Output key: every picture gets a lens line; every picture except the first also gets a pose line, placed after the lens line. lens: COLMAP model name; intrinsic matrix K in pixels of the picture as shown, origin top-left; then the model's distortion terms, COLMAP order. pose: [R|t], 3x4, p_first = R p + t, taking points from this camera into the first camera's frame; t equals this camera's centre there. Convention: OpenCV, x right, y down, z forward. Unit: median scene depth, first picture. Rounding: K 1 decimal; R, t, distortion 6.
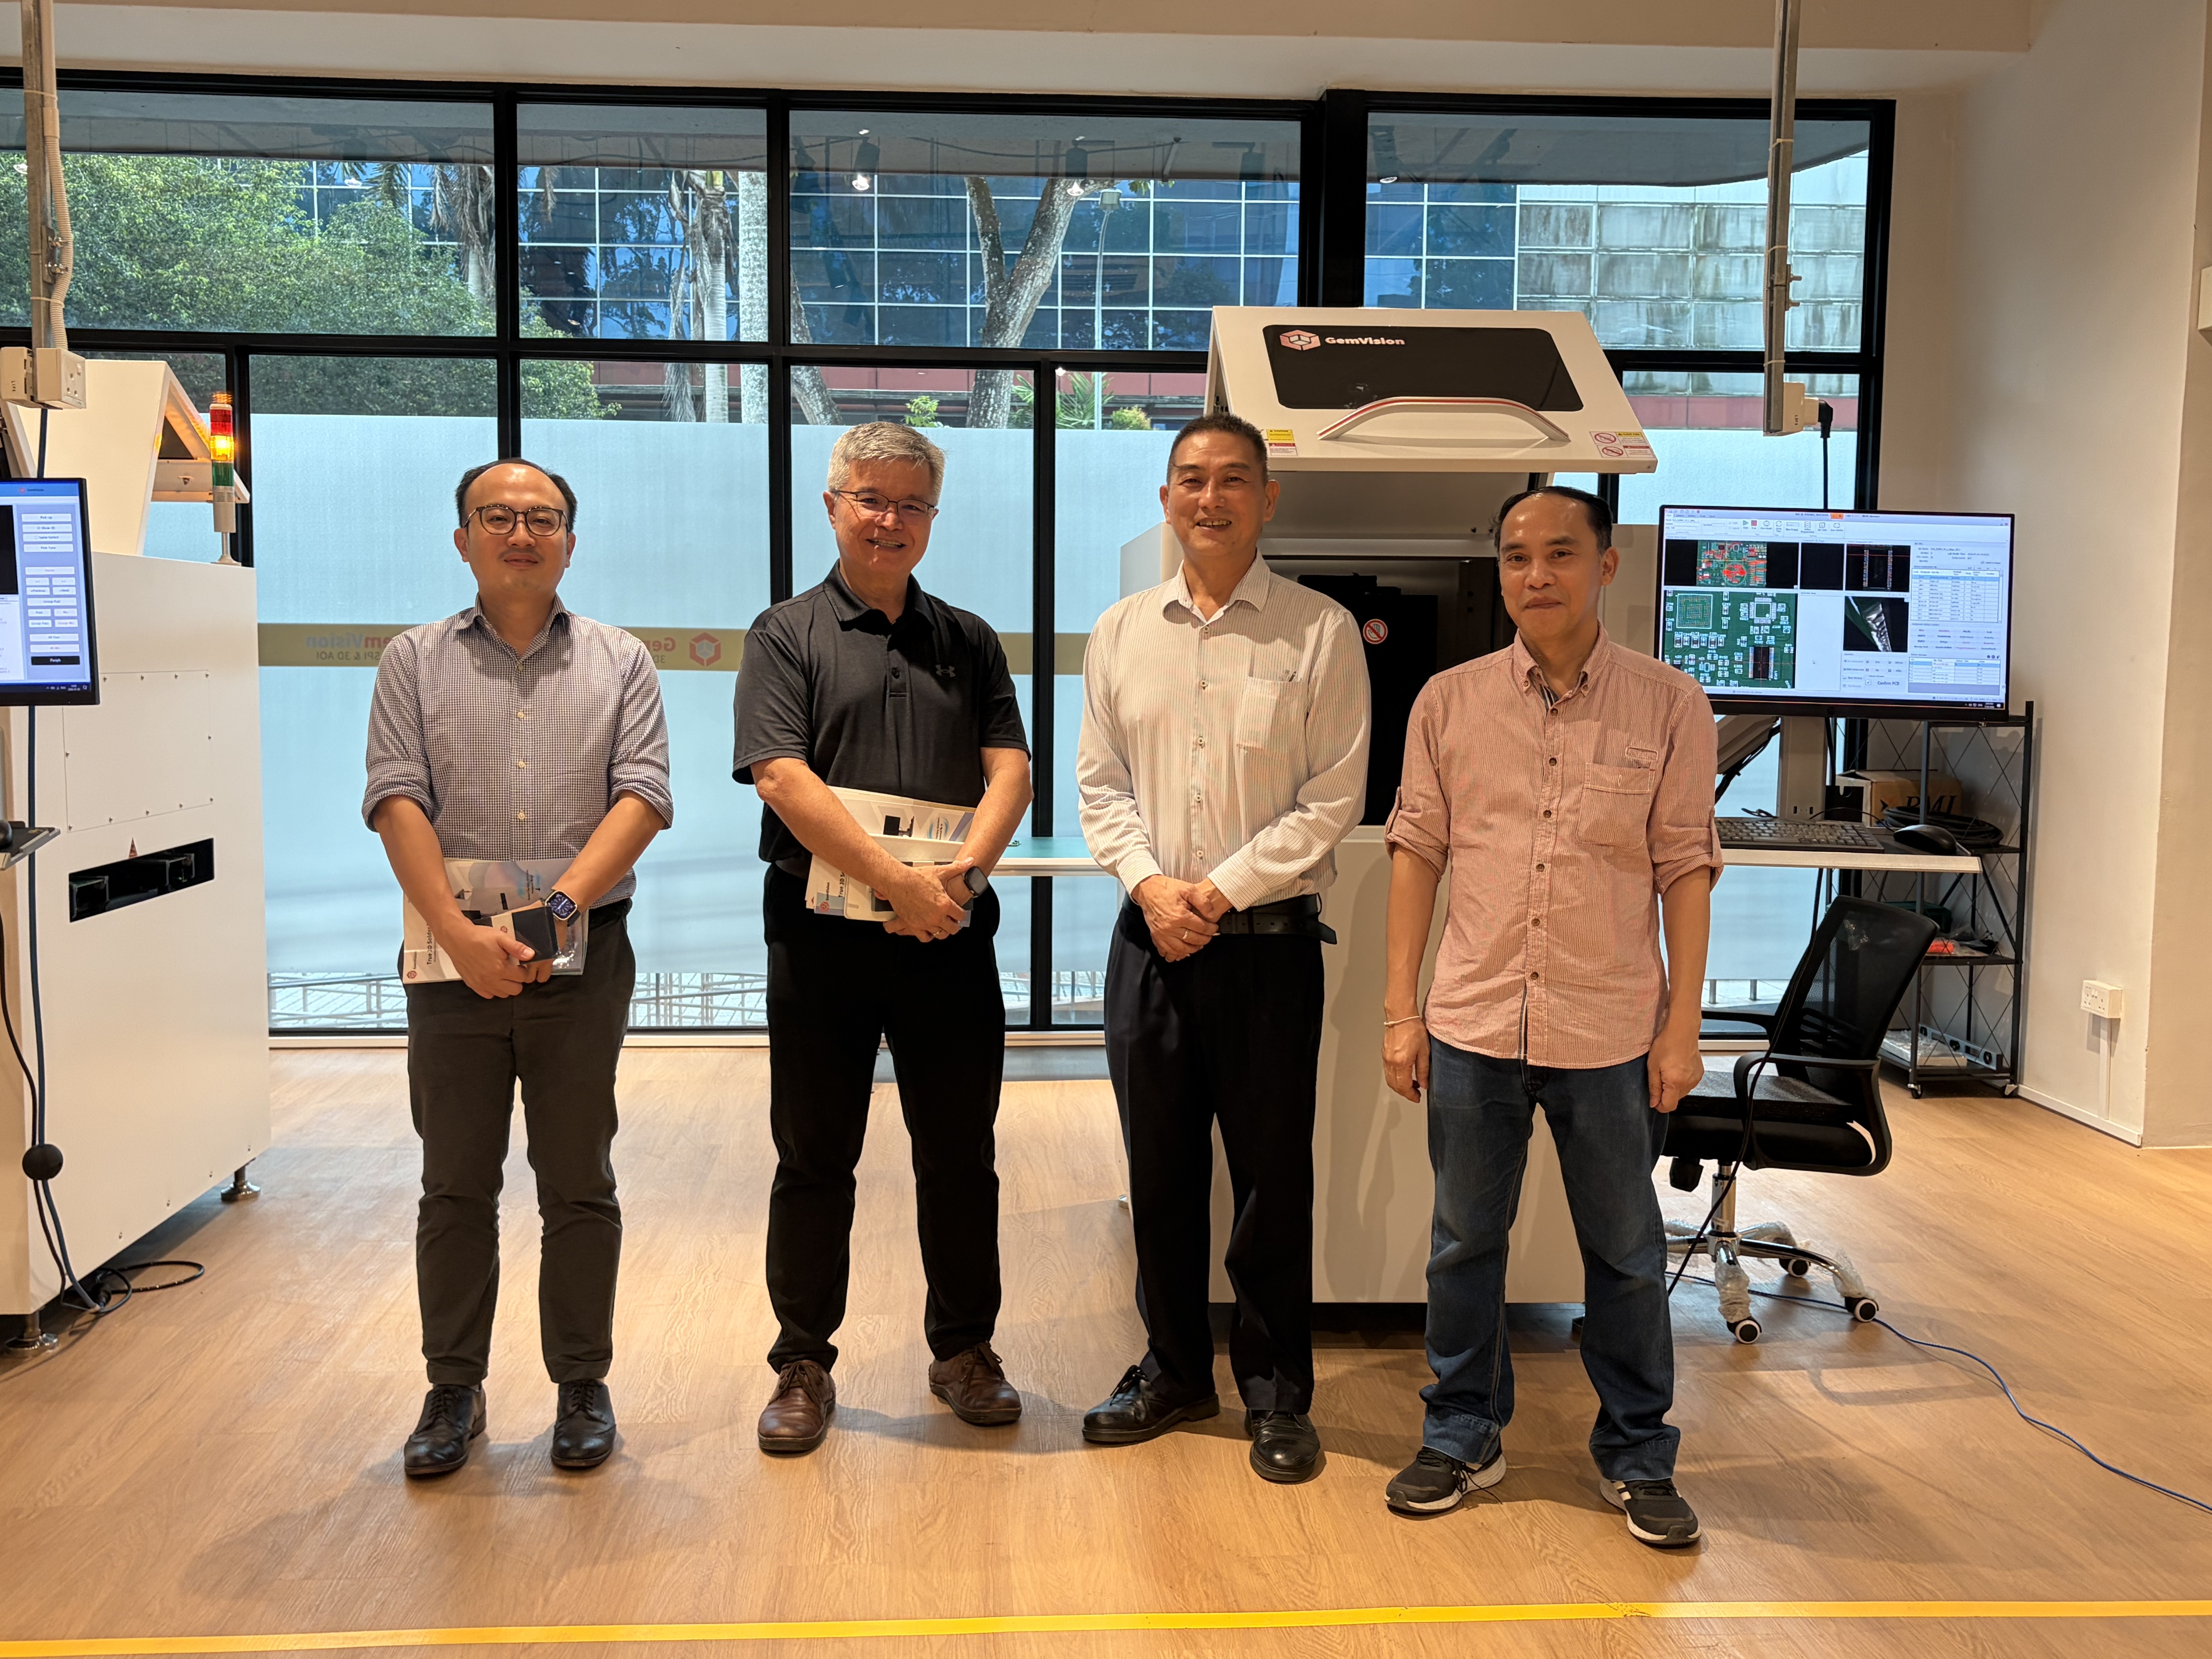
lens RADIAL K [[2112.6, 0, 1111.5], [0, 2112.6, 828.2], [0, 0, 1]] dist [0.024607, 0.000000]
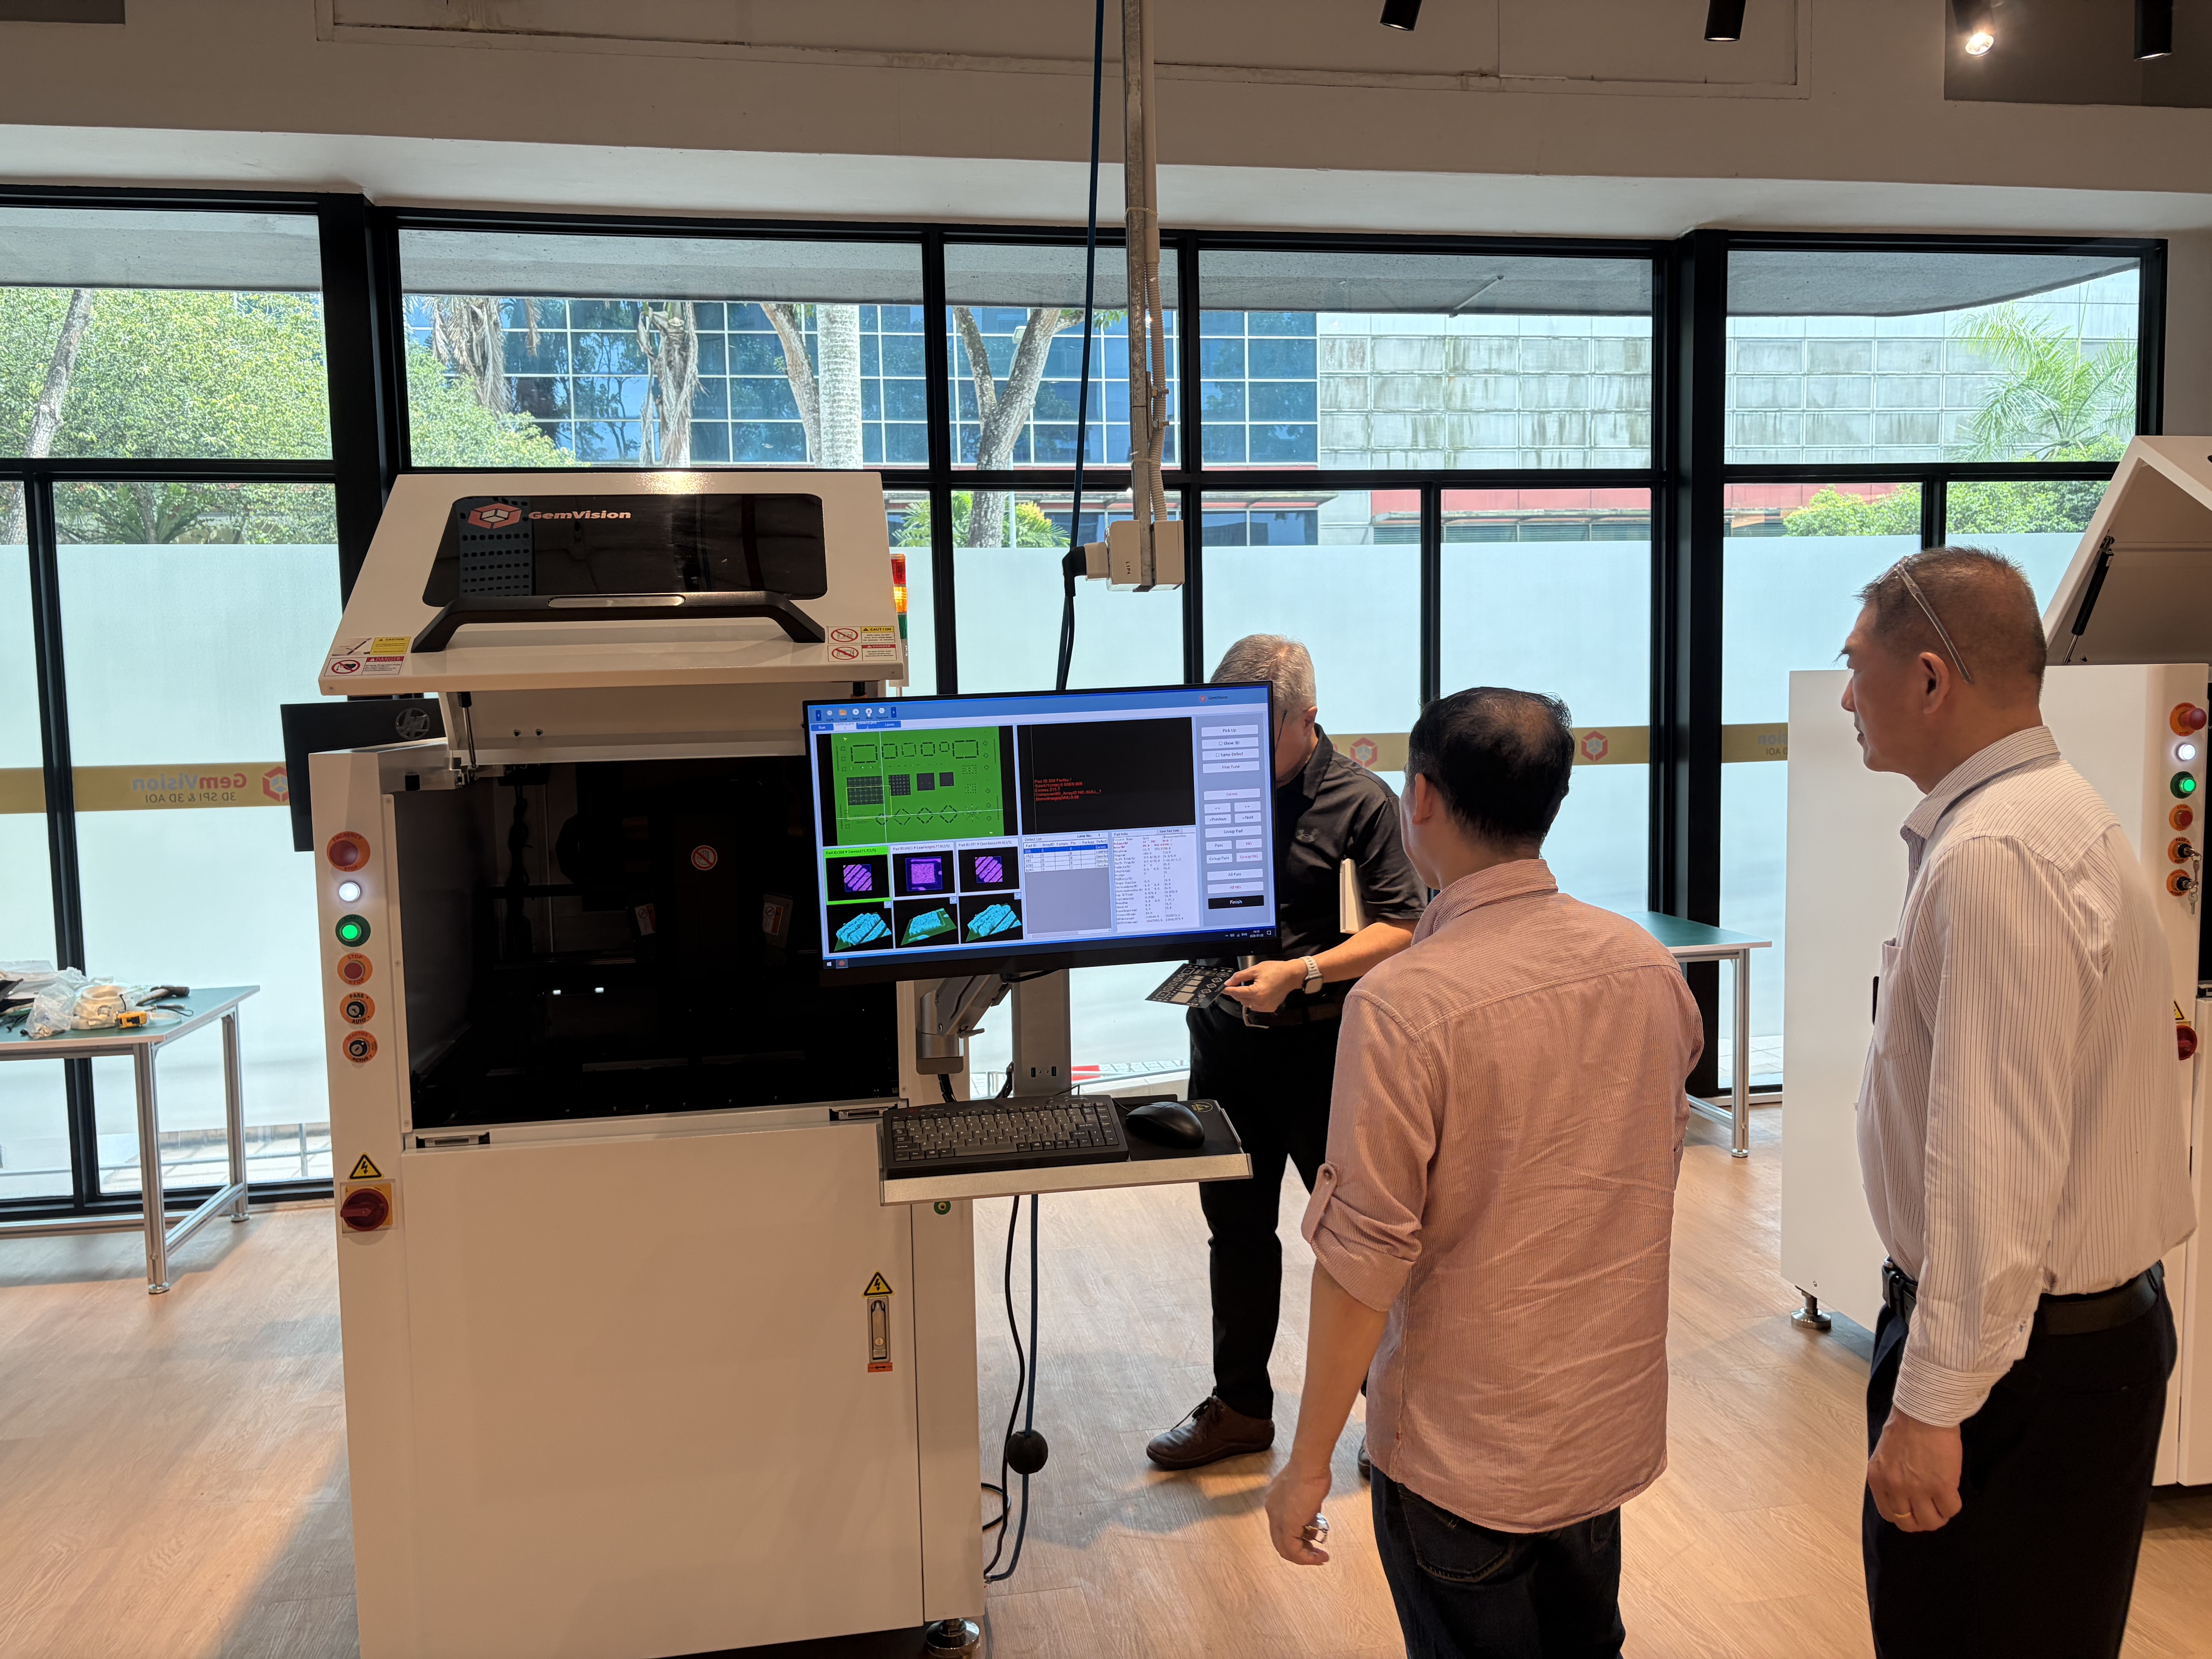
lens RADIAL K [[1658.8, 0, 1124.8], [0, 1658.8, 823.3], [0, 0, 1]] dist [0.049026, -0.049705]
pose [[0.993004, -0.038691, 0.111565, -0.432951], [0.039086, 0.999235, -0.001352, -0.078295], [-0.111427, 0.005703, 0.993756, 0.260965]]
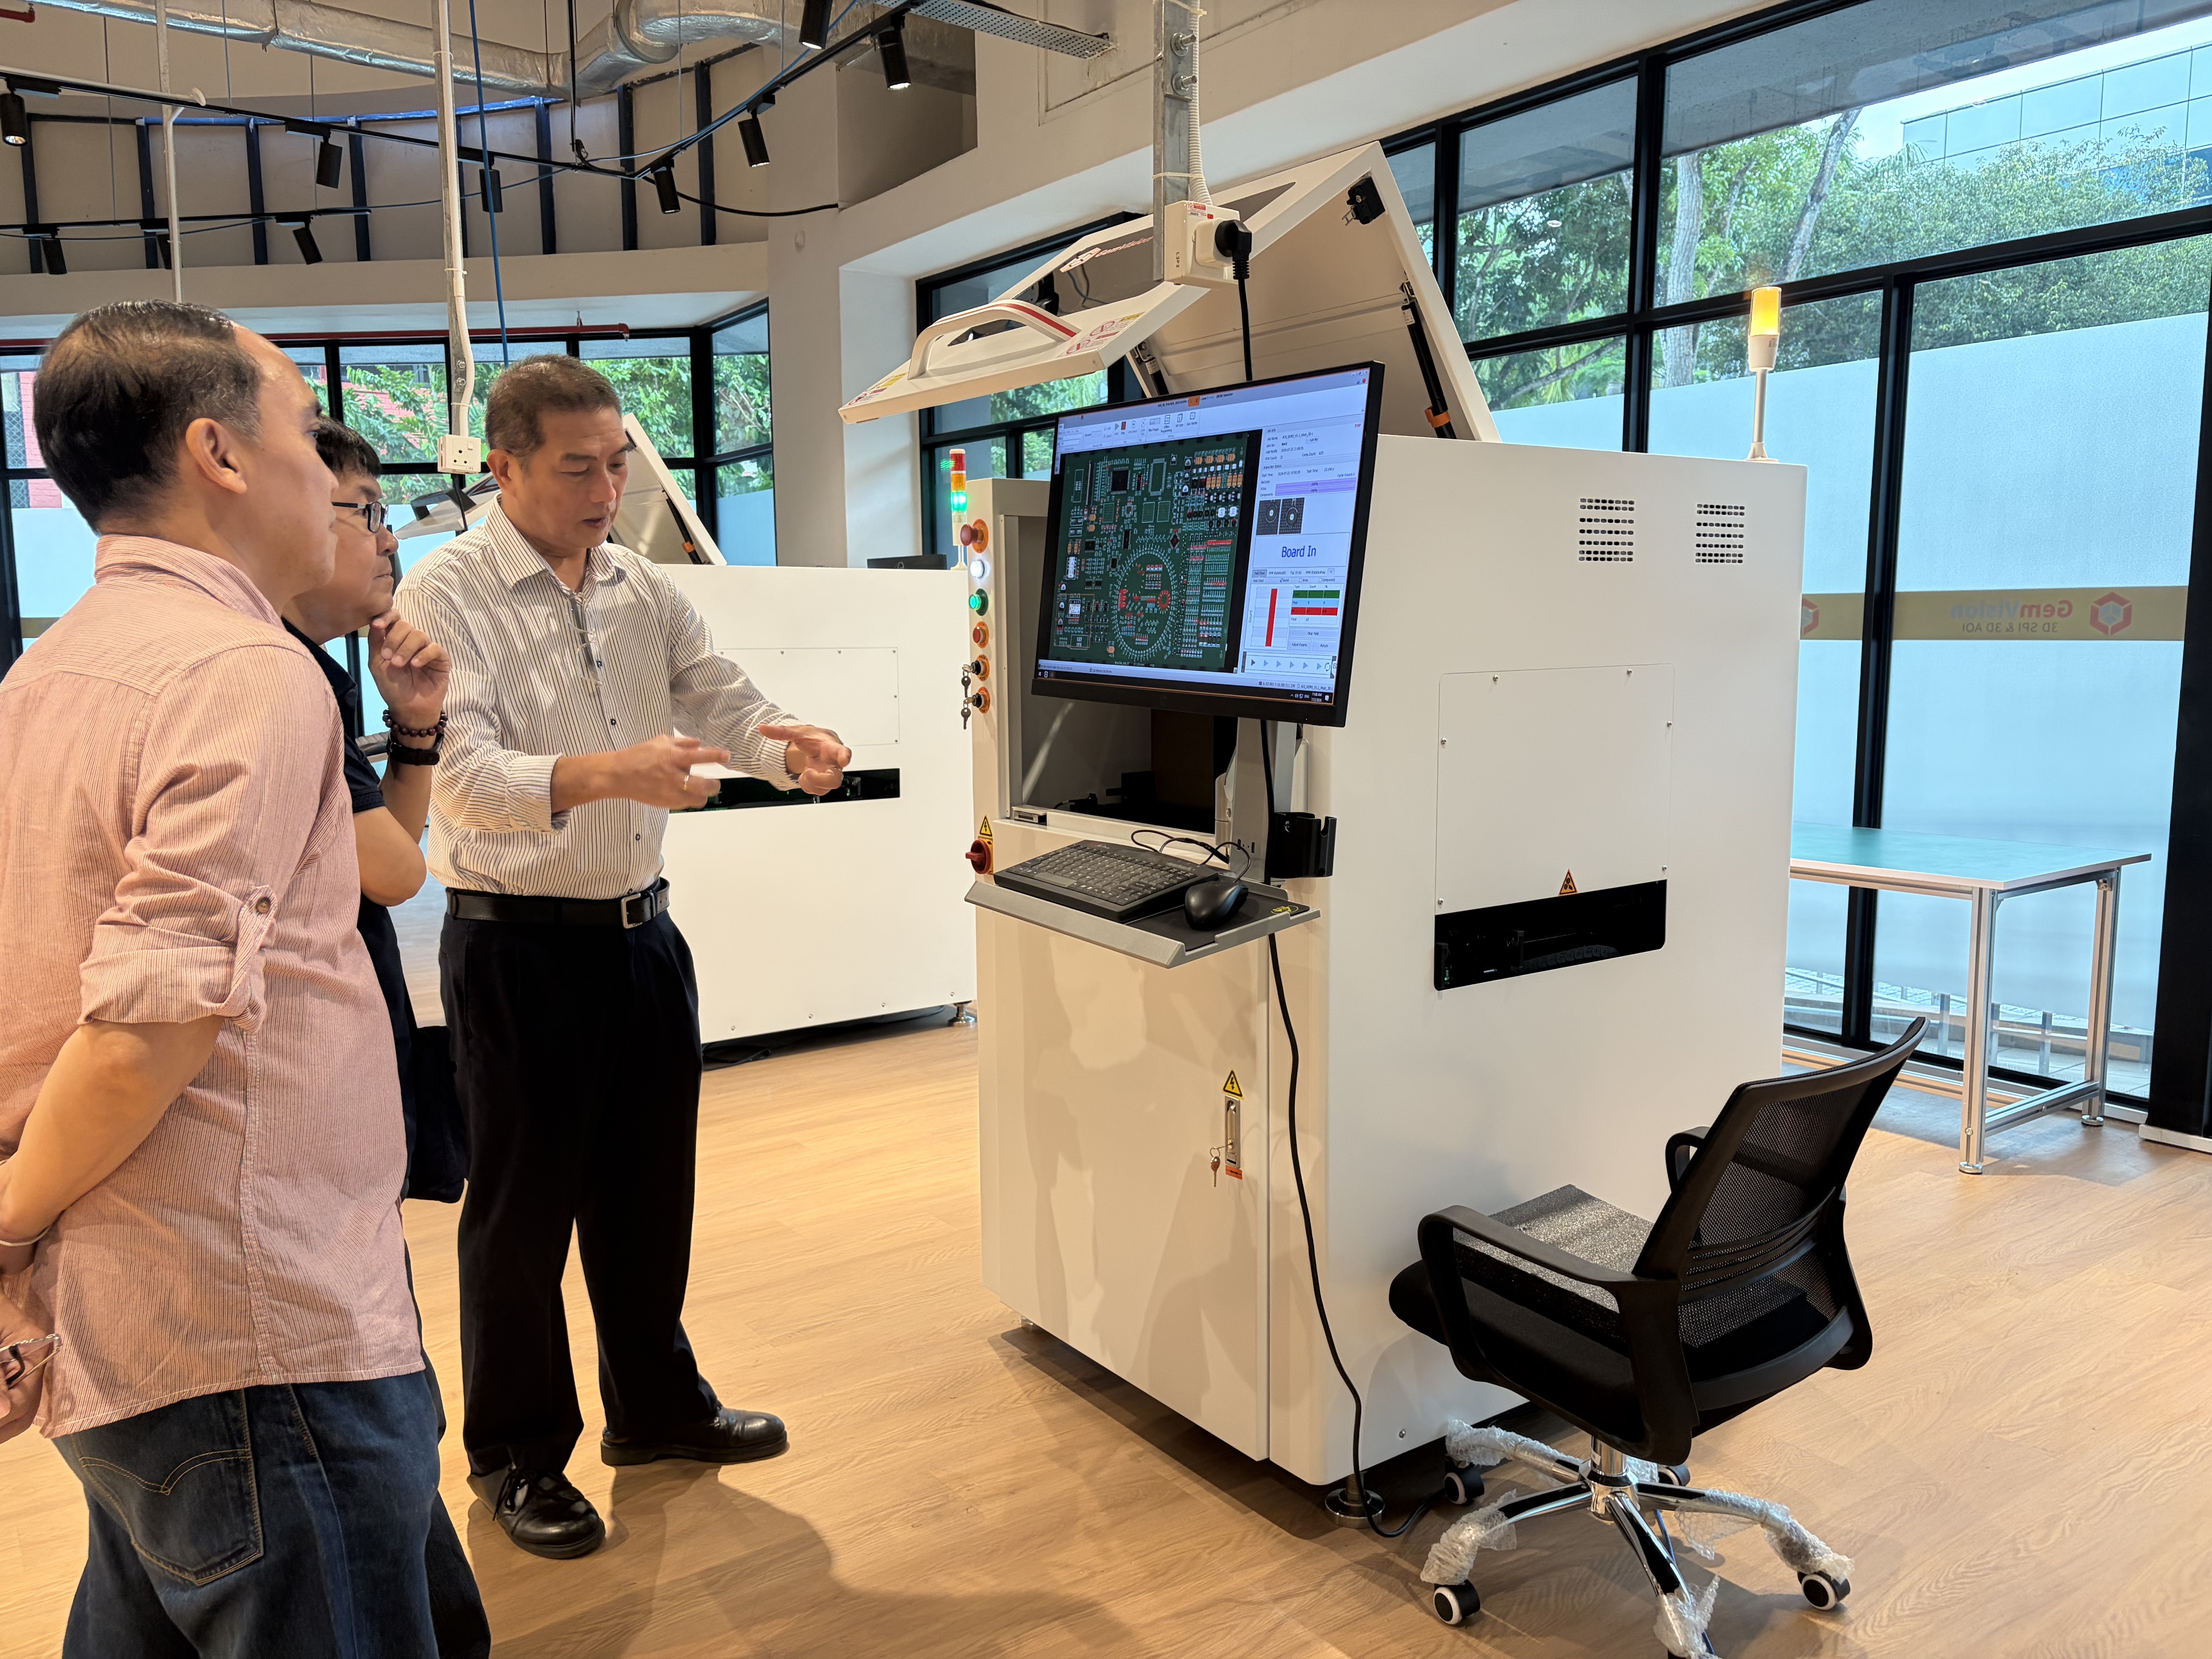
lens RADIAL K [[1658.8, 0, 1090.6], [0, 1658.8, 835.6], [0, 0, 1]] dist [0.049026, -0.049705]
pose [[0.548162, 0.097176, -0.830708, 0.580937], [-0.058945, 0.995246, 0.077528, -0.040213], [0.834292, 0.006468, 0.551284, 0.537402]]
